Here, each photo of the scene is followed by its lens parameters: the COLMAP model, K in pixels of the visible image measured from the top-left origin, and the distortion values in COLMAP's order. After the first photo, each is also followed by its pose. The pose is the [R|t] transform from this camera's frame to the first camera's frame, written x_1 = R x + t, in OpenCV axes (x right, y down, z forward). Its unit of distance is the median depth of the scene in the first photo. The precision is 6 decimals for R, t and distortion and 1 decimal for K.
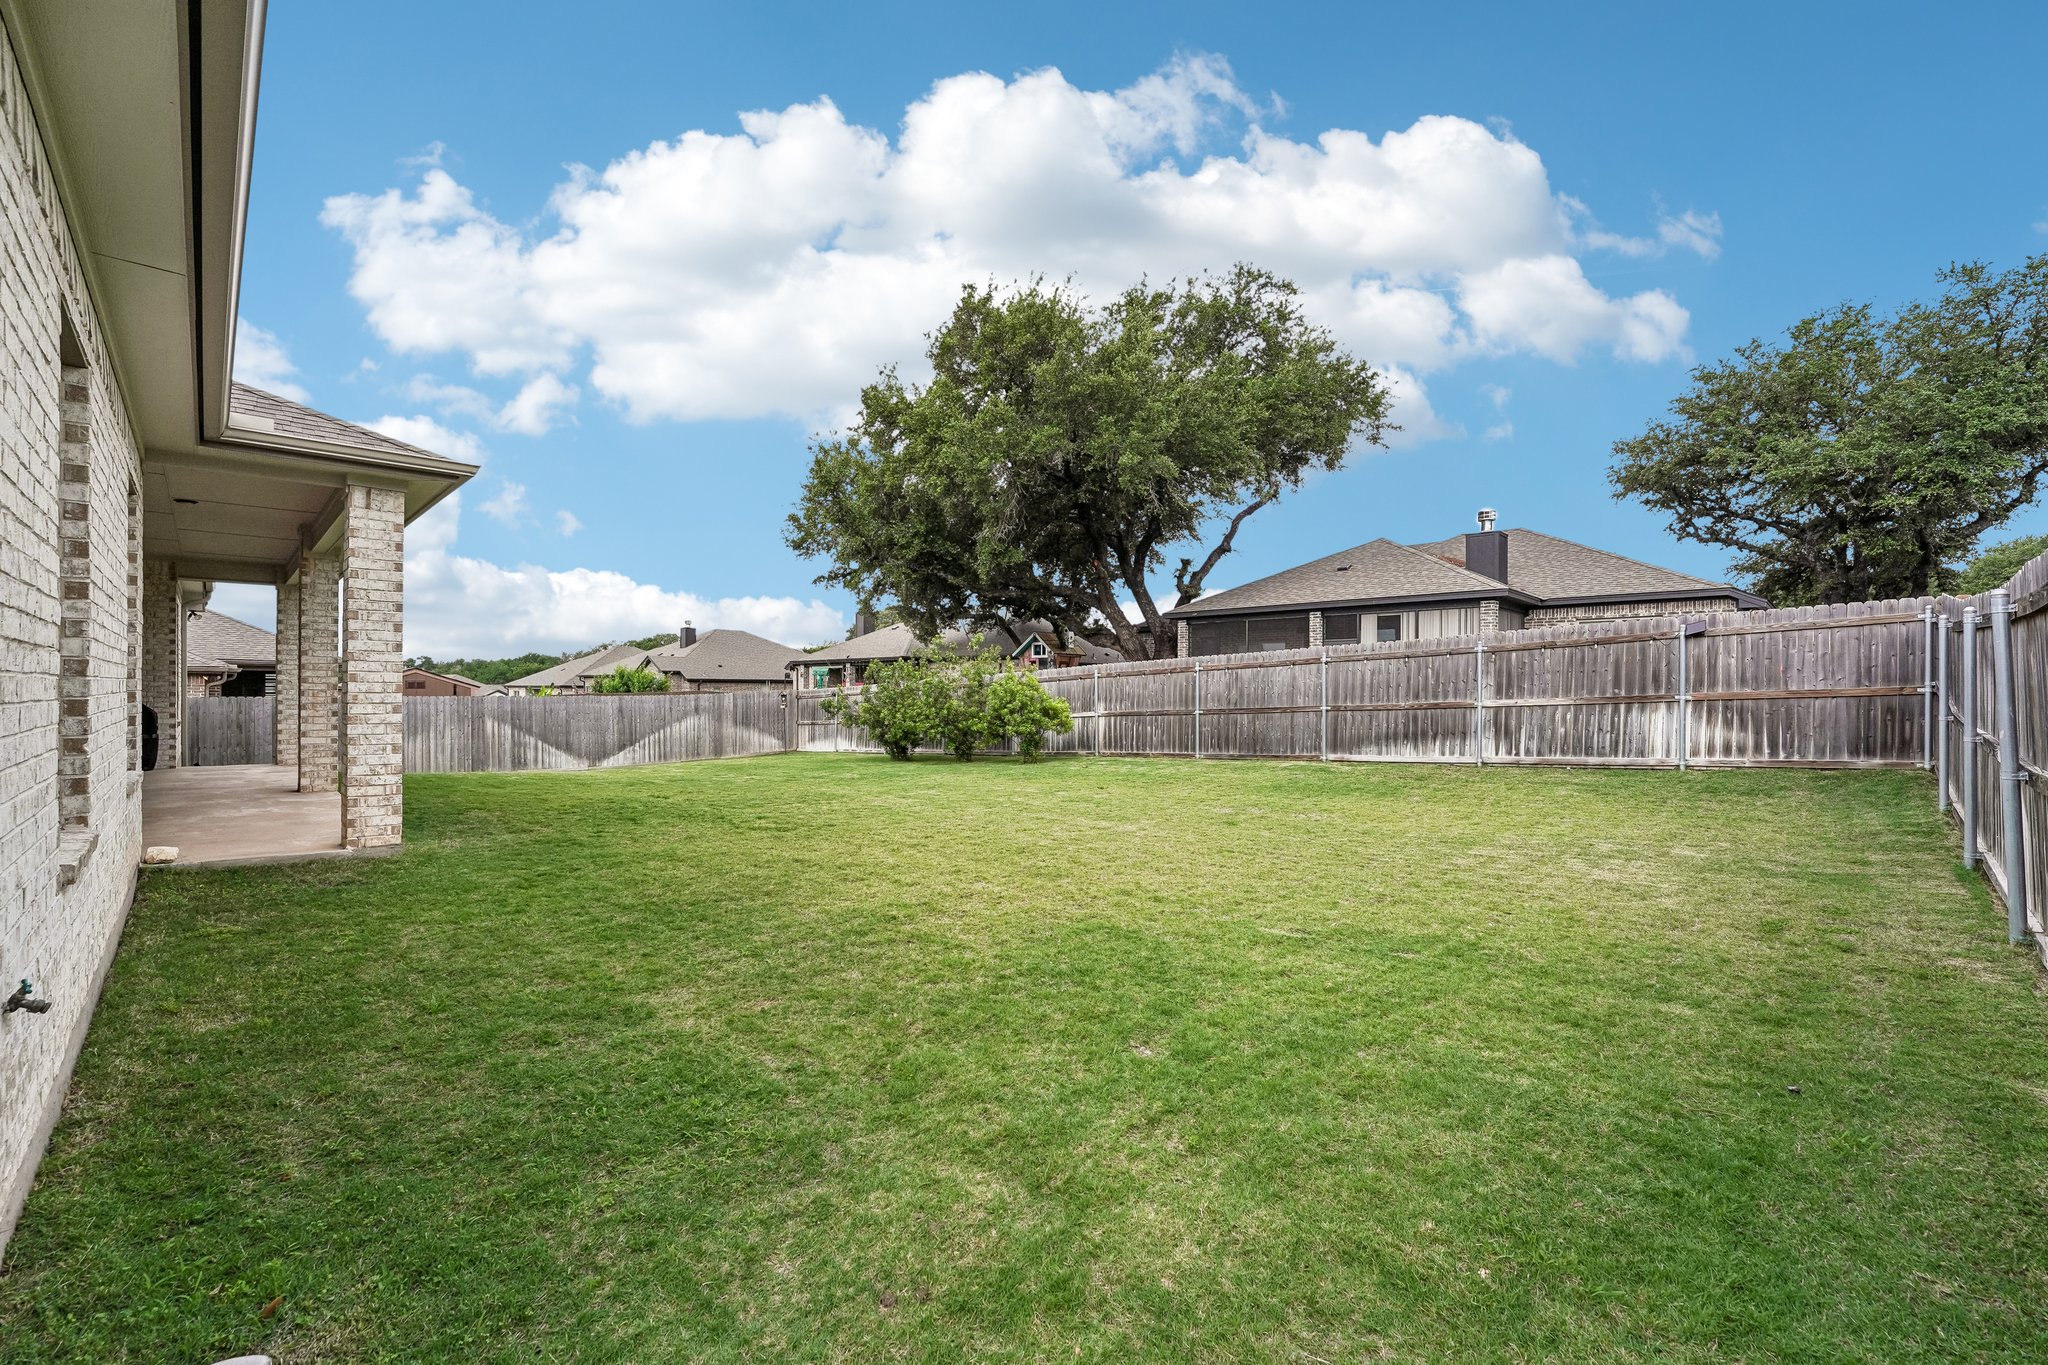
lens RADIAL K [[845.8, 0, 988.1], [0, 845.8, 684.4], [0, 0, 1]] dist [-0.020678, 0.002039]
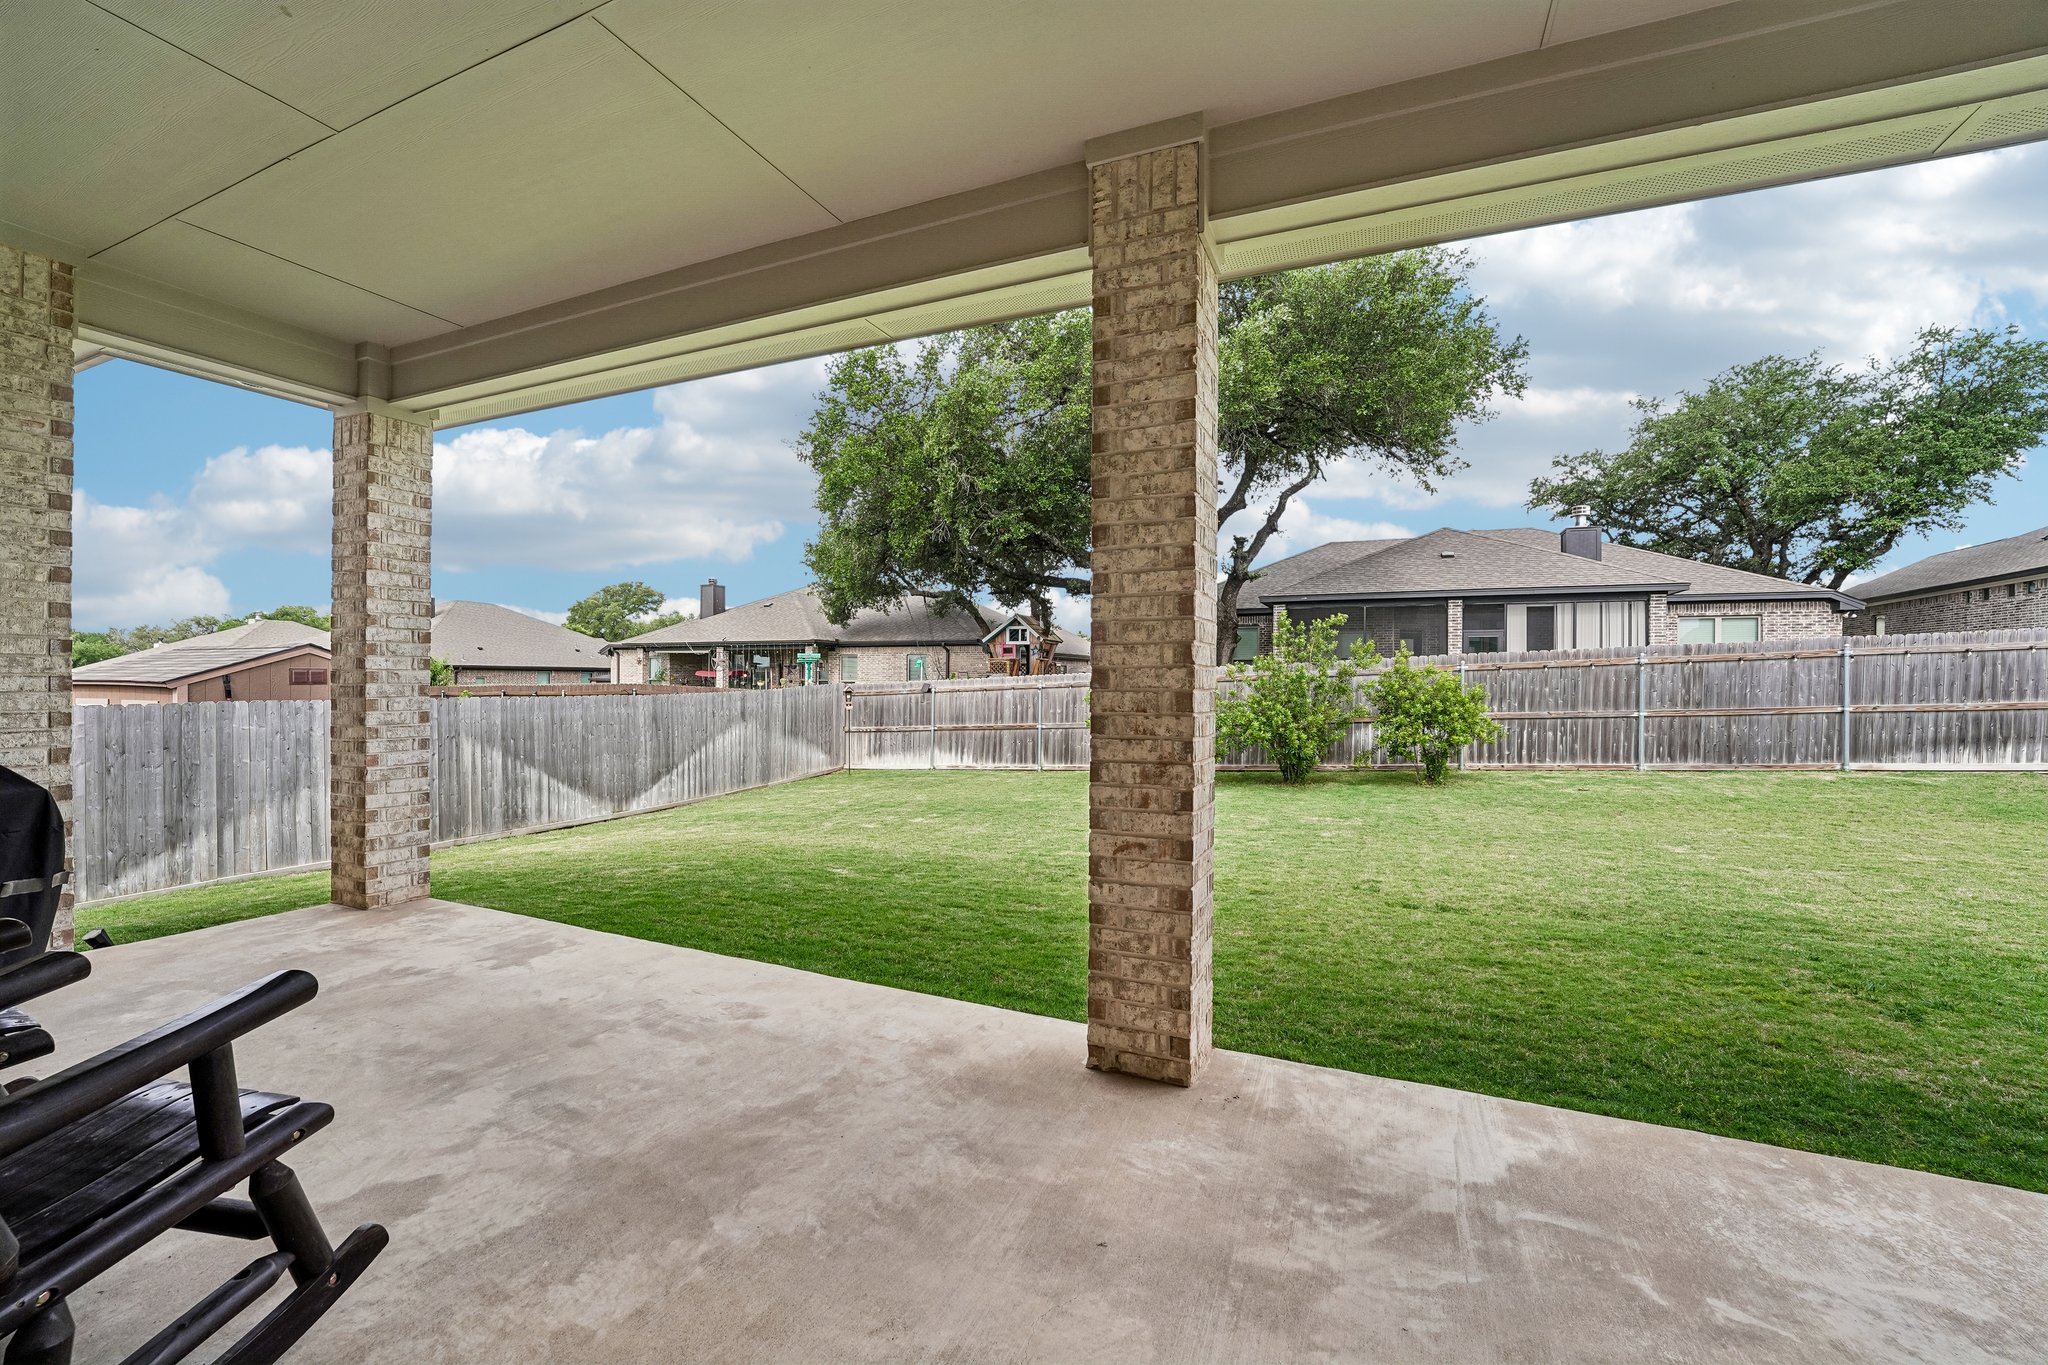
lens RADIAL K [[845.8, 0, 1001.3], [0, 845.8, 688.1], [0, 0, 1]] dist [-0.020678, 0.002039]
pose [[0.924454, -0.002565, 0.381284, -0.450889], [-0.004099, 0.999853, 0.016665, -0.002479], [-0.381271, -0.016969, 0.924308, 0.345454]]
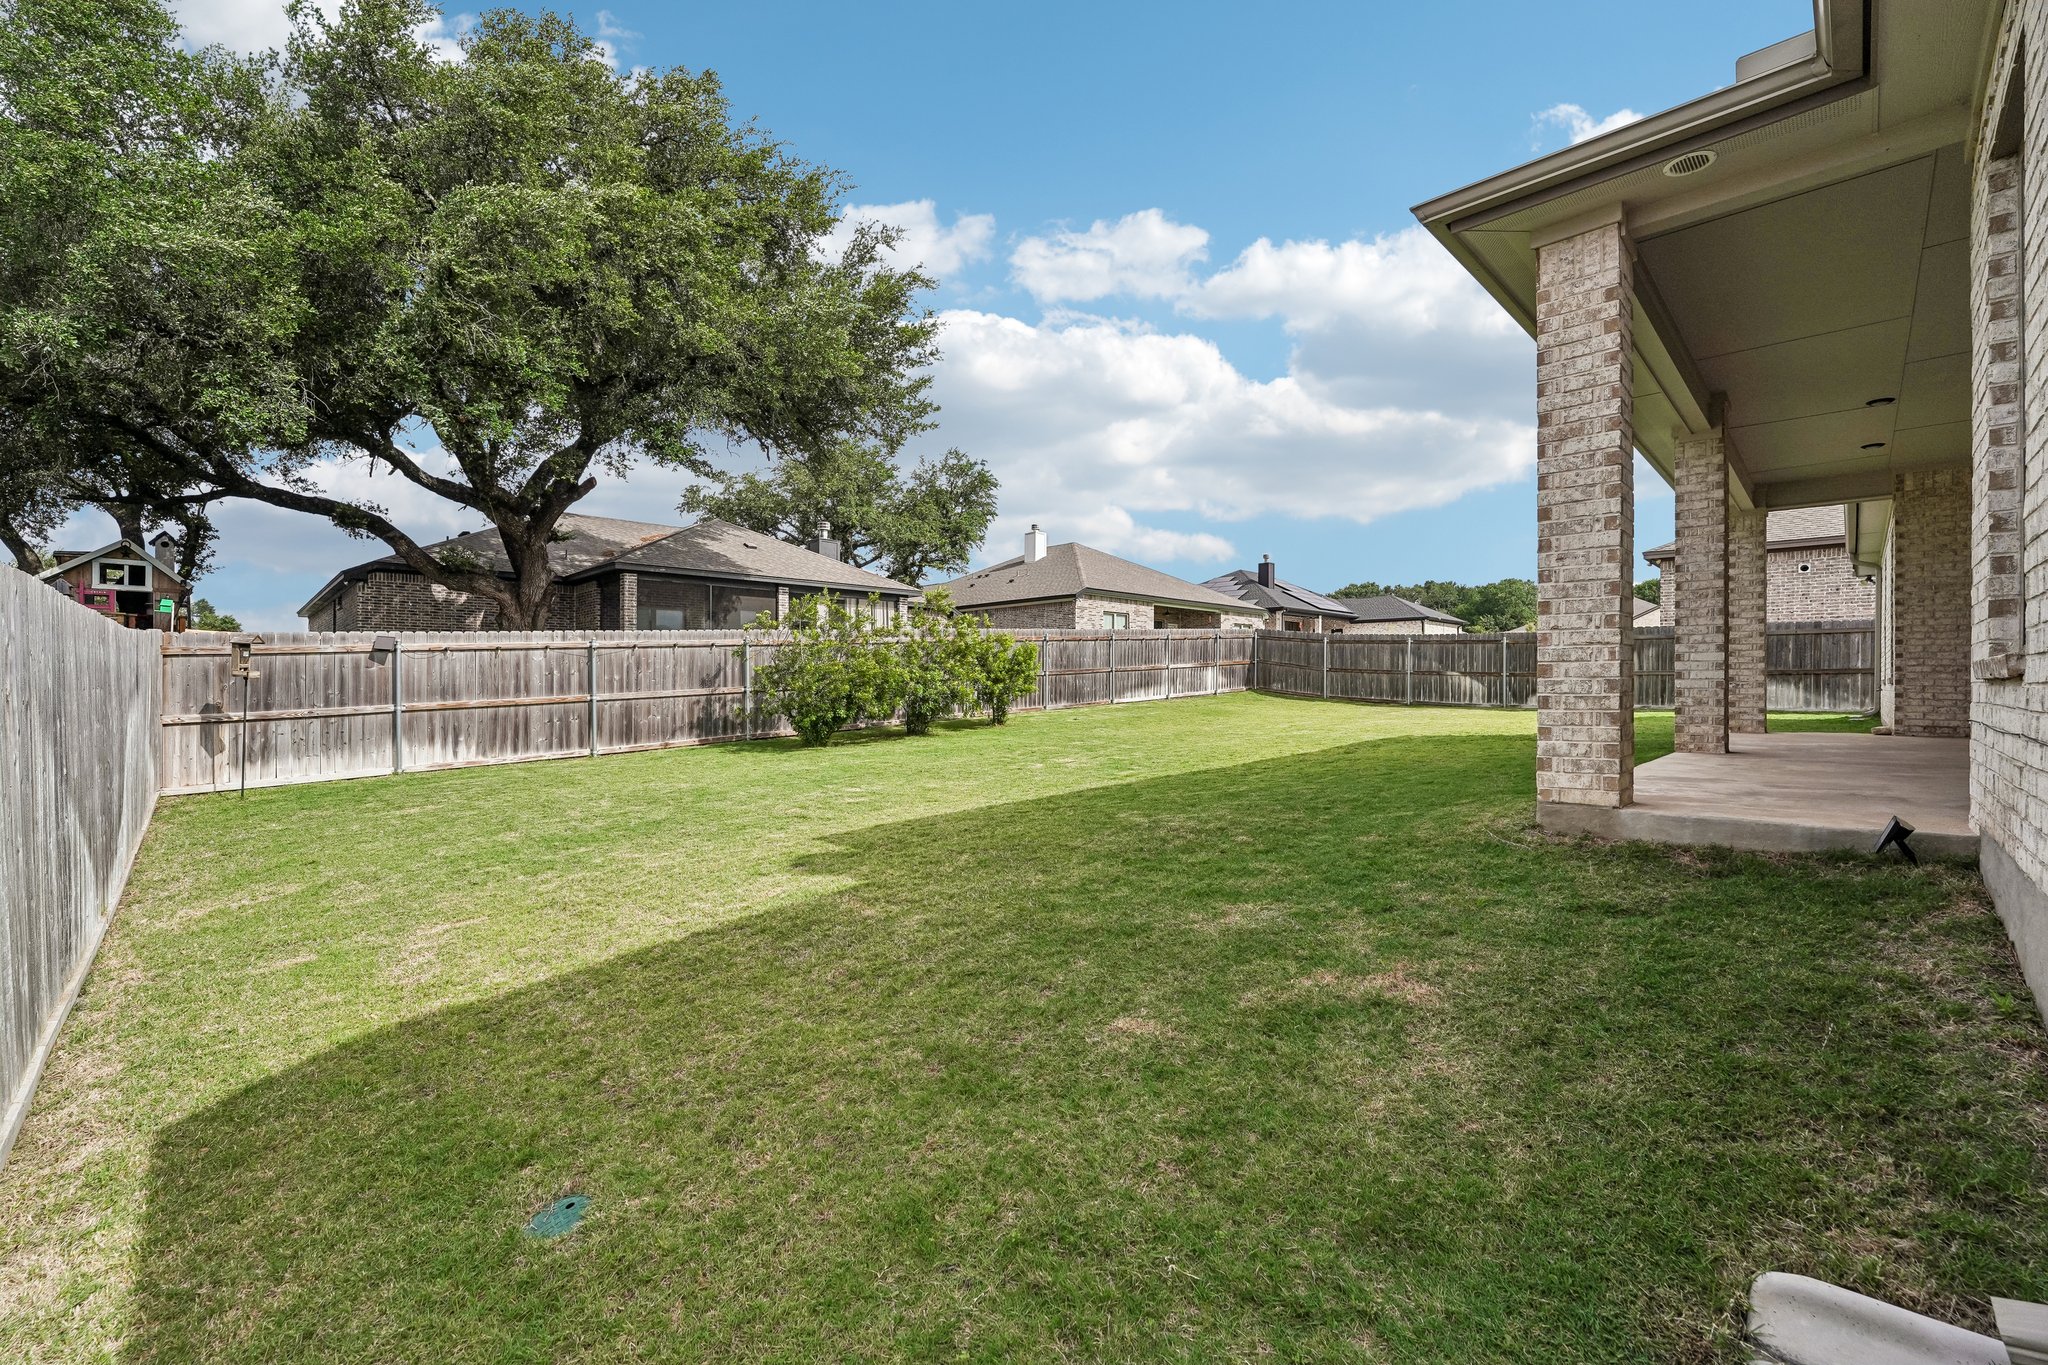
lens RADIAL K [[845.8, 0, 1025.4], [0, 845.8, 685.3], [0, 0, 1]] dist [-0.020678, 0.002039]
pose [[-0.029211, -0.005982, 0.999555, -0.718816], [-0.005229, 0.999969, 0.005832, 0.031013], [-0.999560, -0.005056, -0.029241, 0.758391]]
